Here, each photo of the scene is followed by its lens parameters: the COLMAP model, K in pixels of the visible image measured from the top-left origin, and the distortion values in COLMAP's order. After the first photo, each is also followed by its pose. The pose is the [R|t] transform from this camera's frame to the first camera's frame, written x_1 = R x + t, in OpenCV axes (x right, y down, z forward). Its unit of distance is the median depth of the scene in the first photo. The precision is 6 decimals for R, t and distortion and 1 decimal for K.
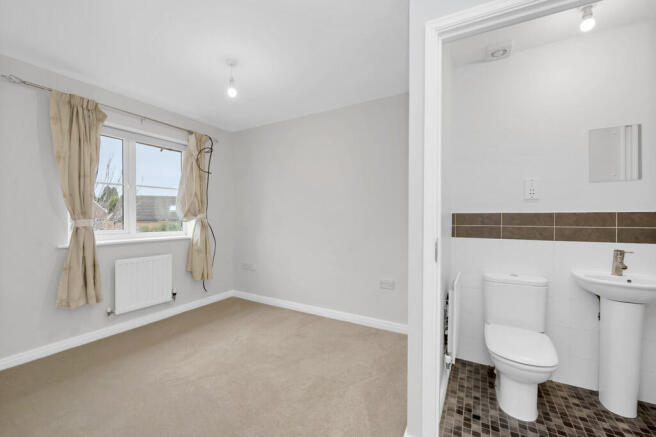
lens RADIAL K [[261.0, 0, 327.1], [0, 261.0, 218.5], [0, 0, 1]] dist [-0.004504, -0.001880]
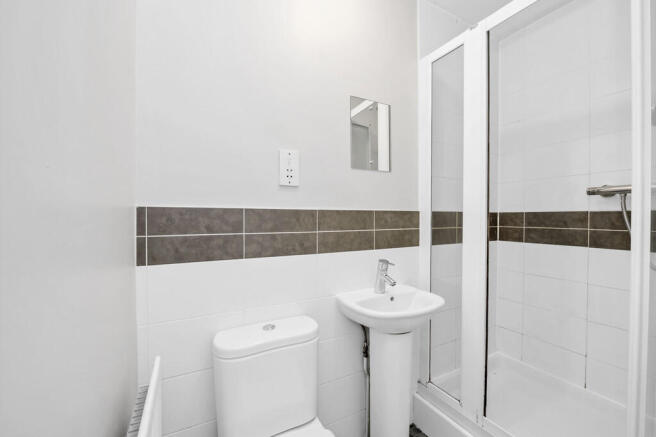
lens RADIAL K [[261.0, 0, 327.8], [0, 261.0, 219.1], [0, 0, 1]] dist [-0.004504, -0.001880]
pose [[0.511563, -0.007682, 0.859211, 0.332702], [0.001903, 0.999968, 0.007808, -0.004003], [-0.859244, -0.002359, 0.511561, 0.633453]]
